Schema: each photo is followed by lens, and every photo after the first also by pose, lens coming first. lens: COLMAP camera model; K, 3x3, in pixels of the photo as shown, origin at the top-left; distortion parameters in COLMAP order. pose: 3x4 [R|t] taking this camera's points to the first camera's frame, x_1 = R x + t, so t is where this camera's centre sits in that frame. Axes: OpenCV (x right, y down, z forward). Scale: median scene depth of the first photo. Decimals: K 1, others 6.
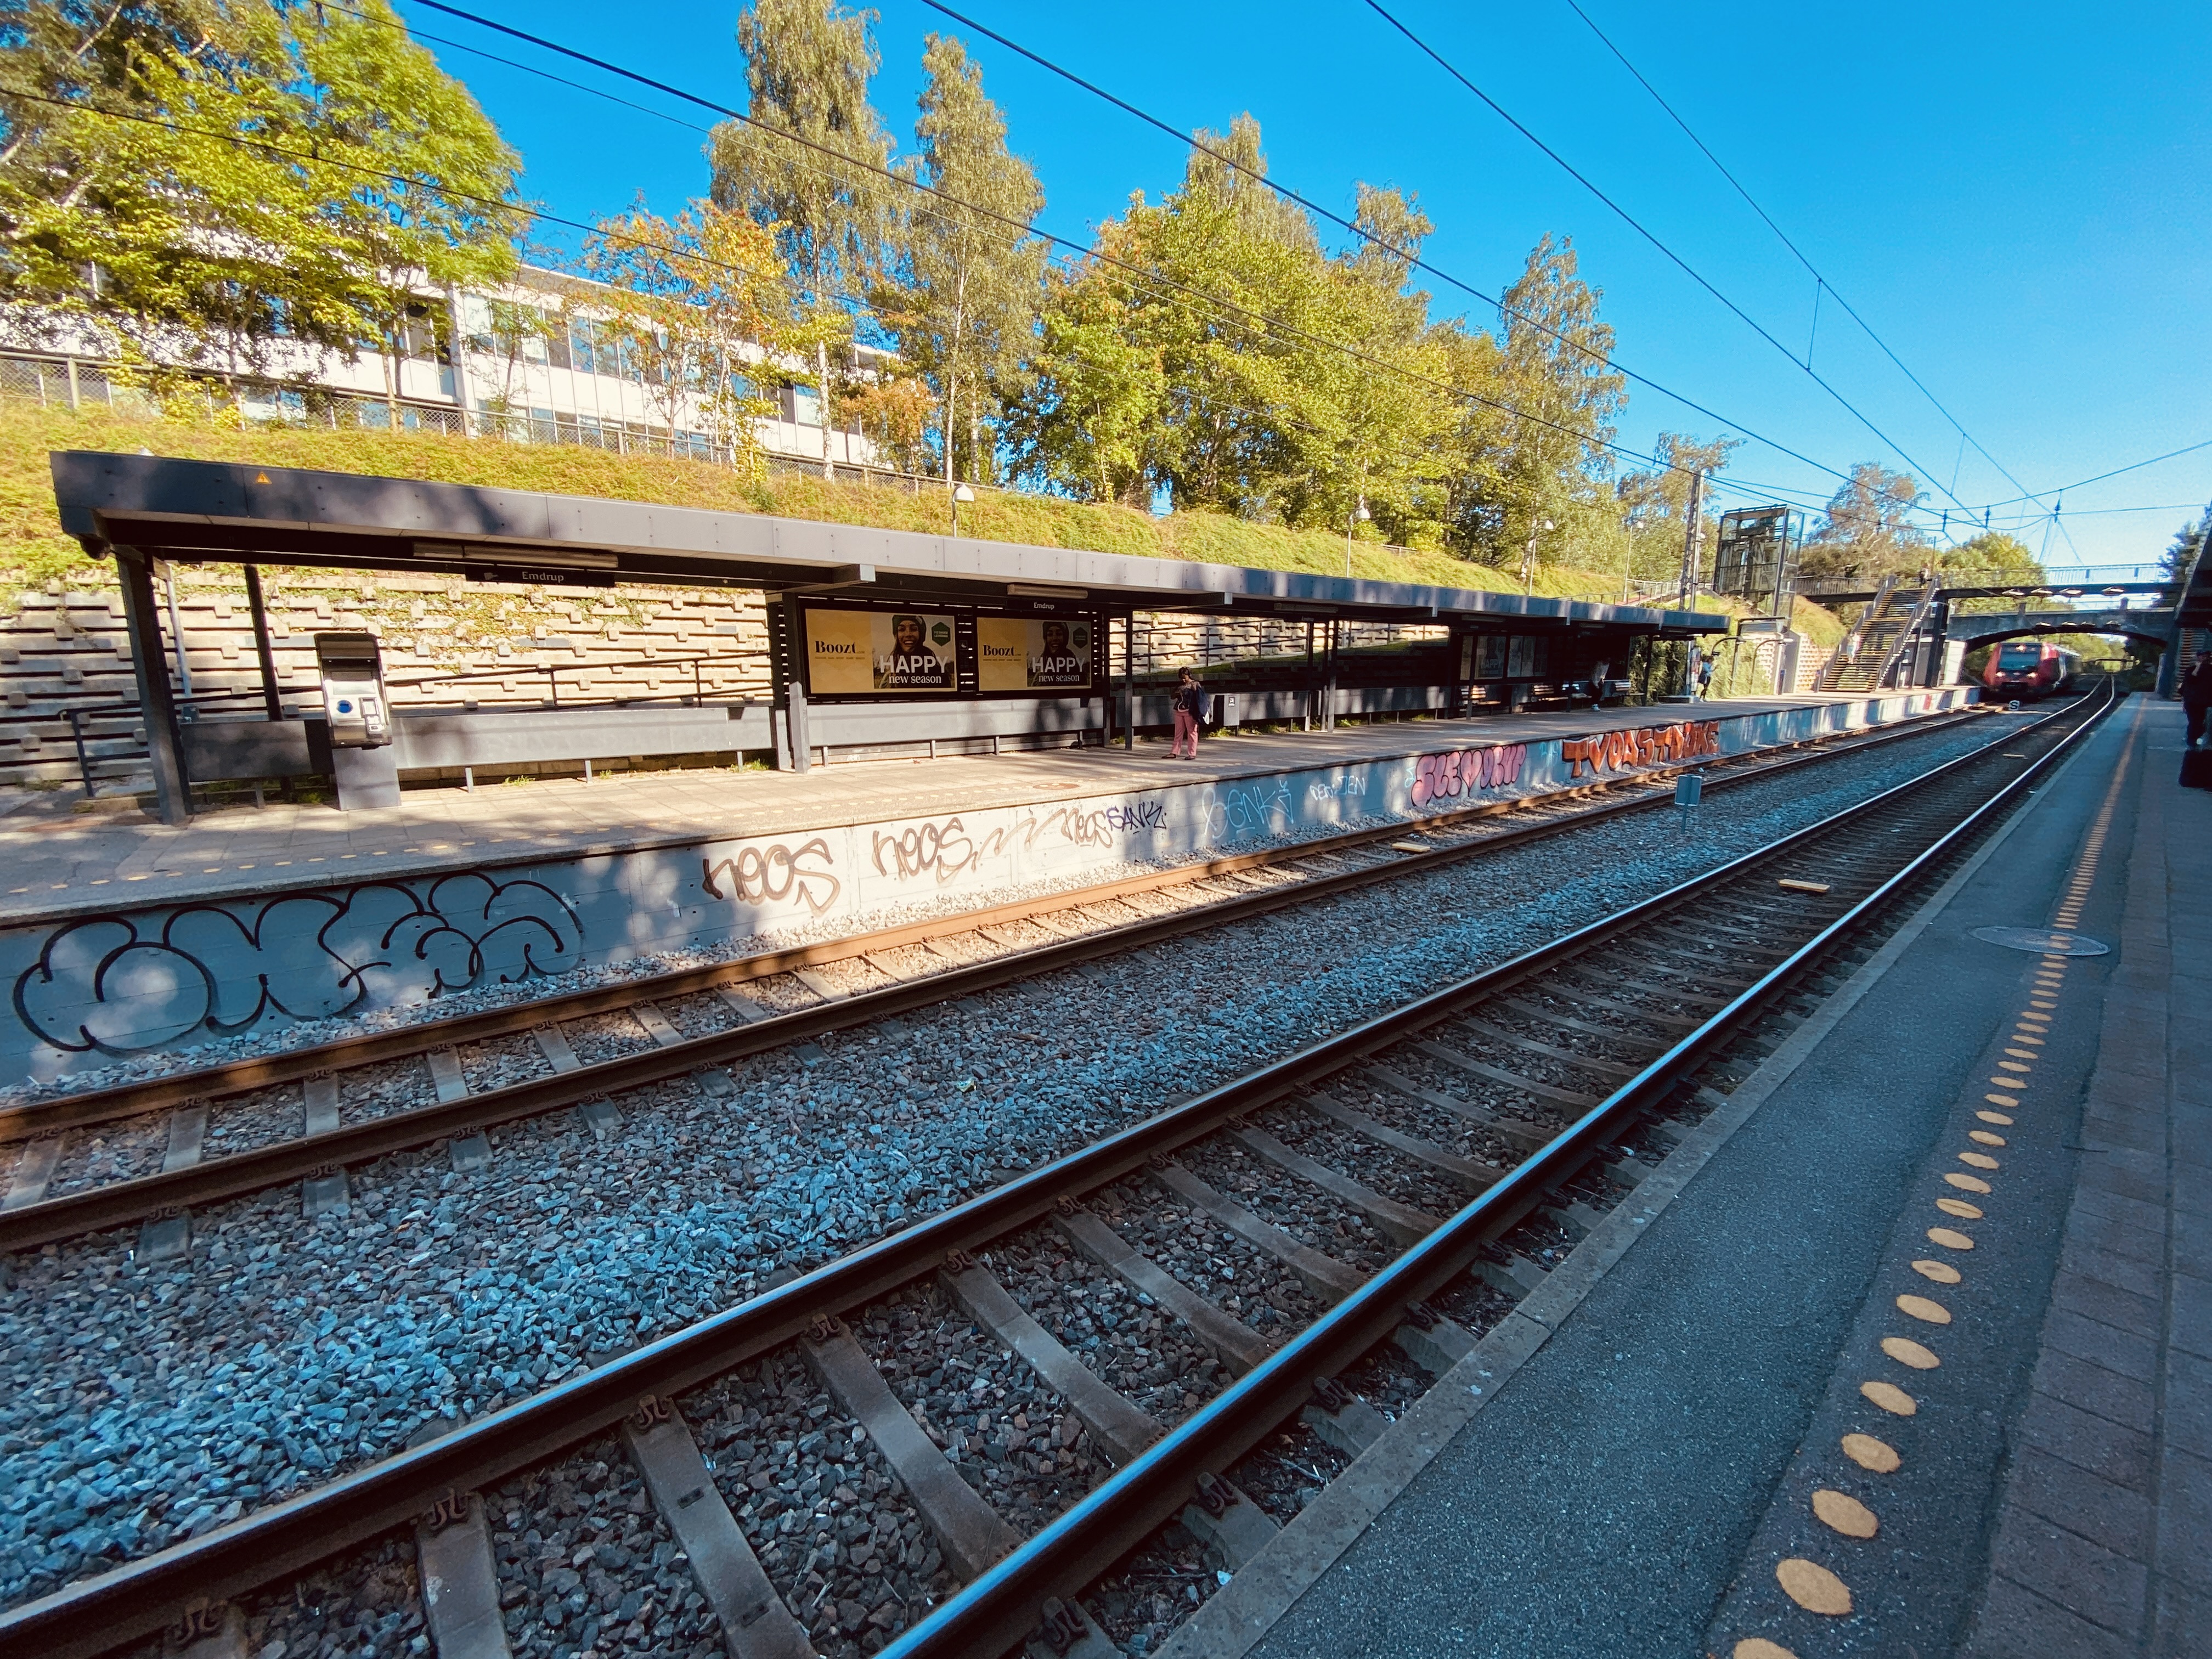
lens RADIAL K [[900.0, 0, 1101.9], [0, 900.0, 835.5], [0, 0, 1]] dist [0.015768, -0.018613]
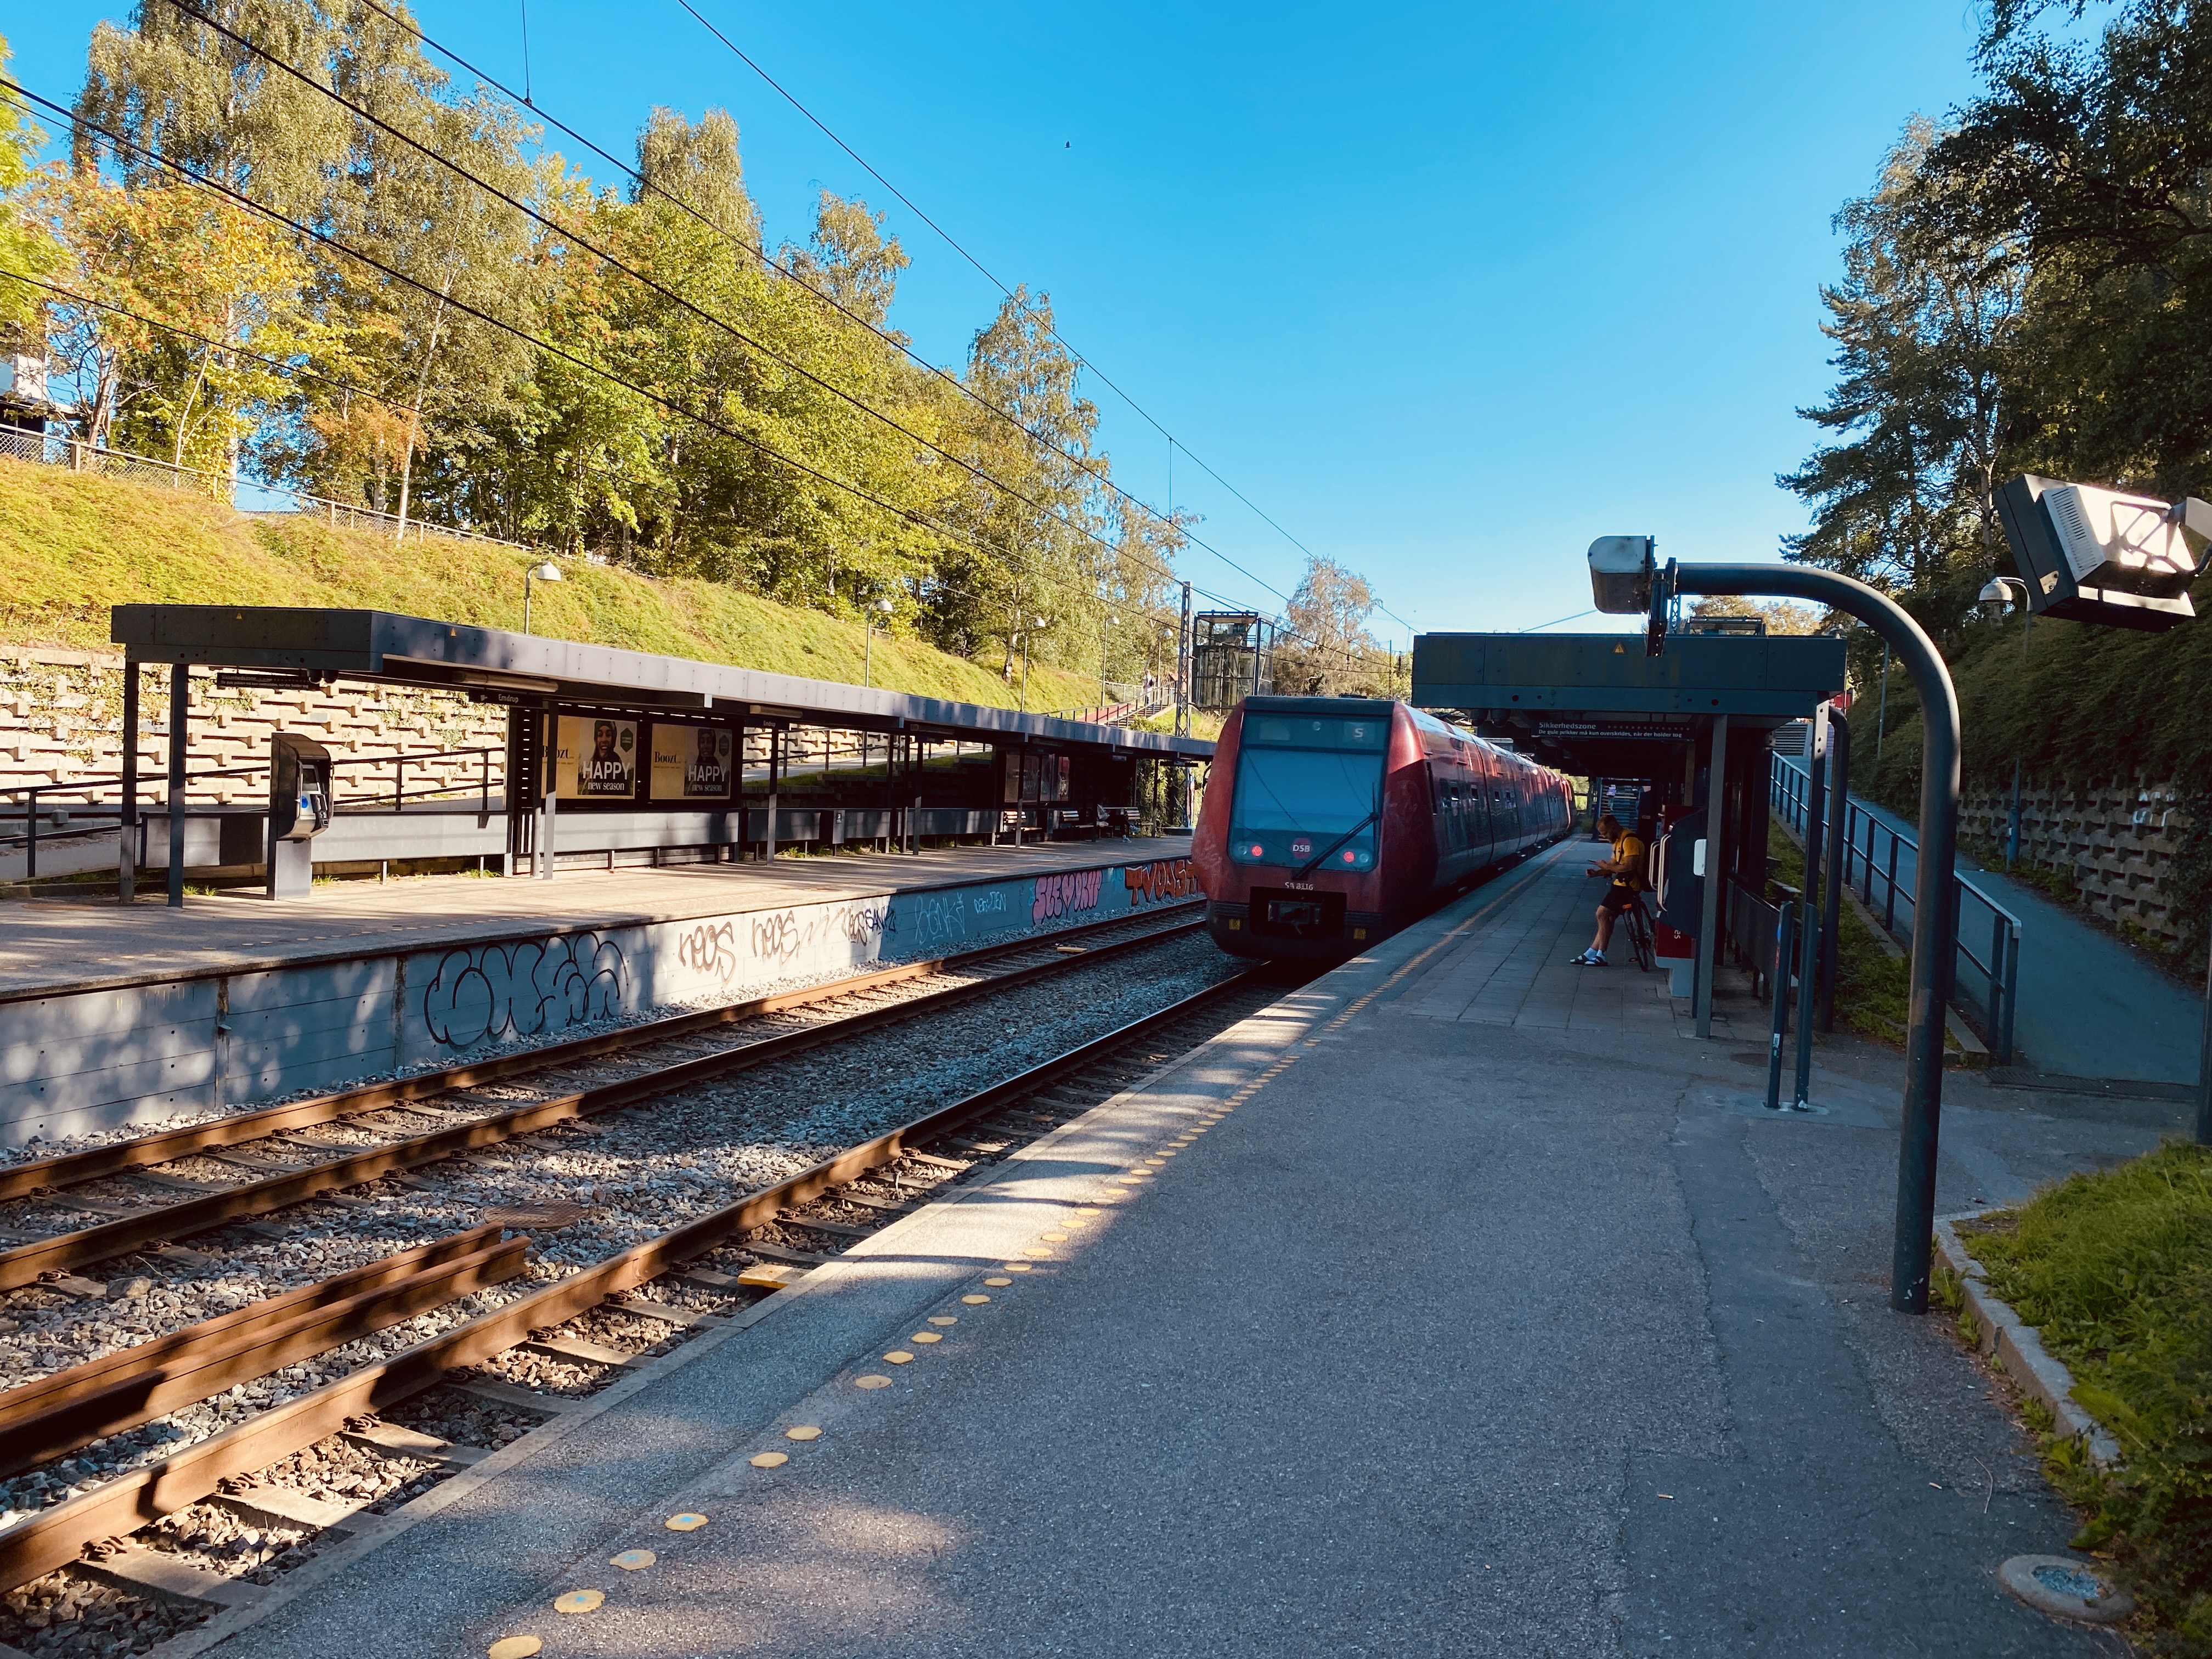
lens RADIAL K [[1644.2, 0, 1123.6], [0, 1644.2, 798.3], [0, 0, 1]] dist [0.102441, -0.101058]
pose [[0.839552, 0.036765, 0.542034, -0.858648], [0.051413, 0.987853, -0.146638, 0.153254], [-0.540841, 0.150978, 0.827464, -0.923718]]
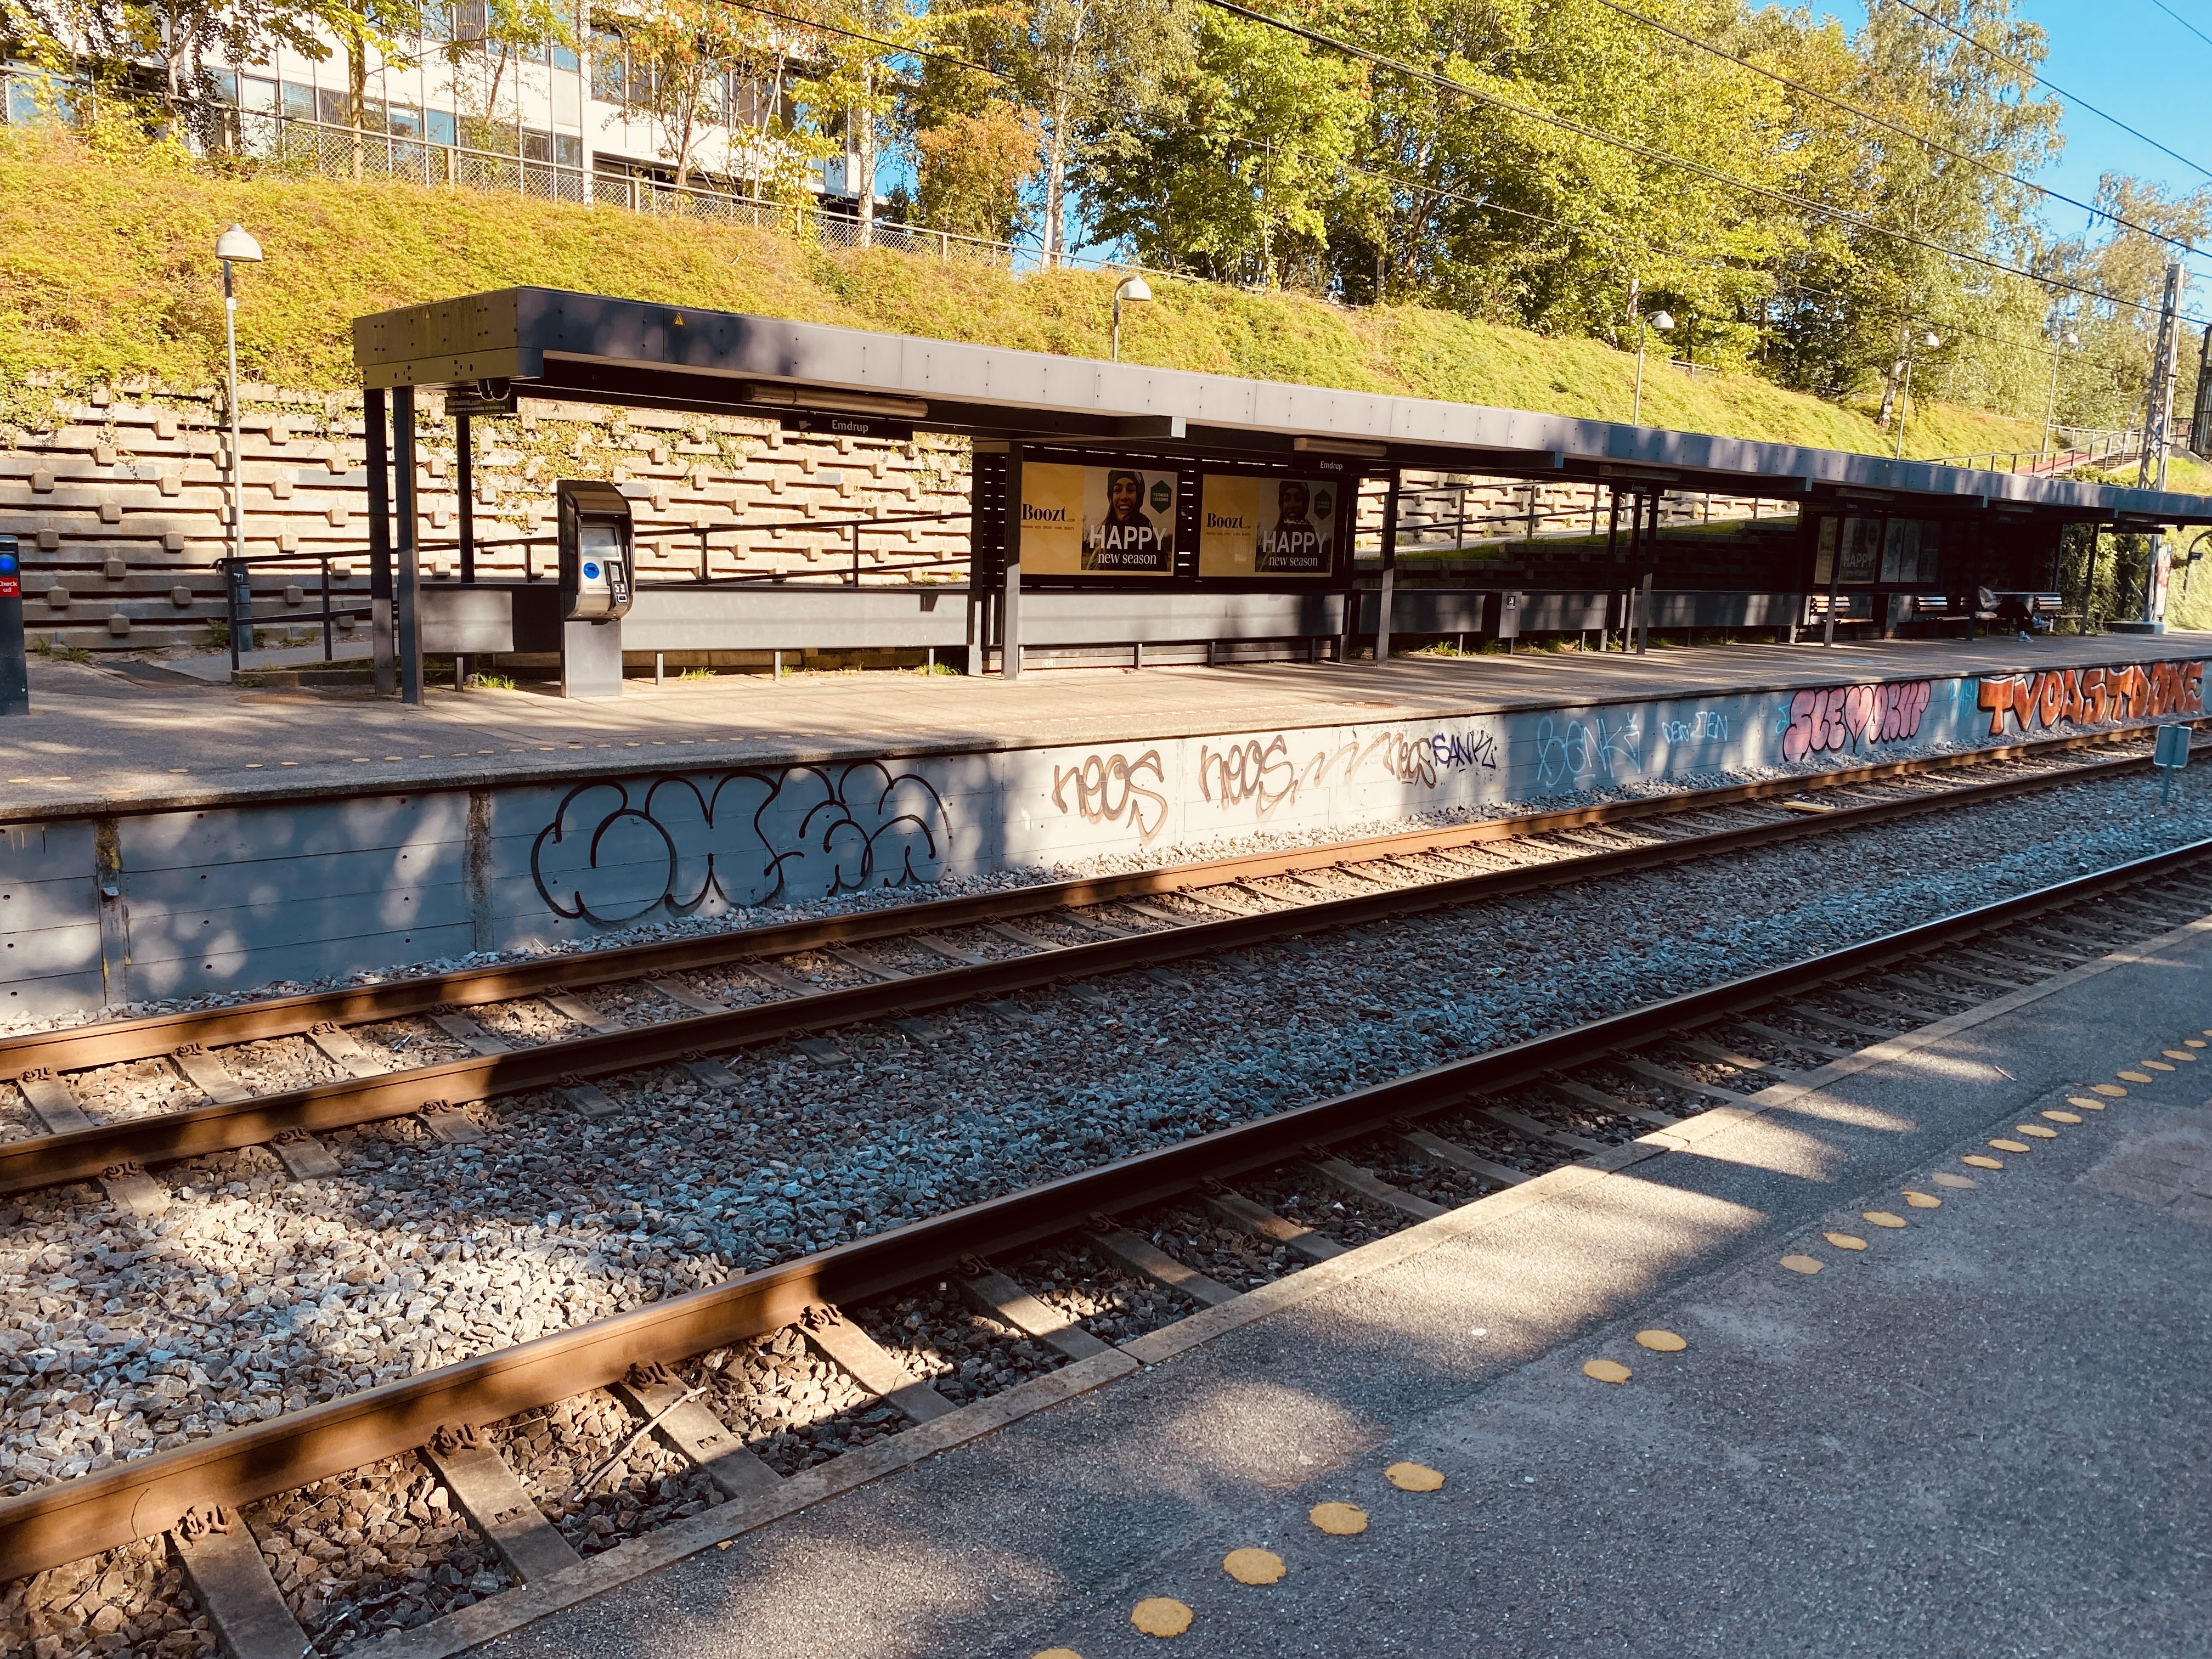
lens RADIAL K [[1670.8, 0, 1098.4], [0, 1670.8, 821.2], [0, 0, 1]] dist [0.021975, -0.015460]
pose [[0.999138, 0.030653, 0.027985, -0.320794], [-0.030182, 0.999398, -0.017097, 0.076594], [-0.028492, 0.016238, 0.999462, -0.422788]]
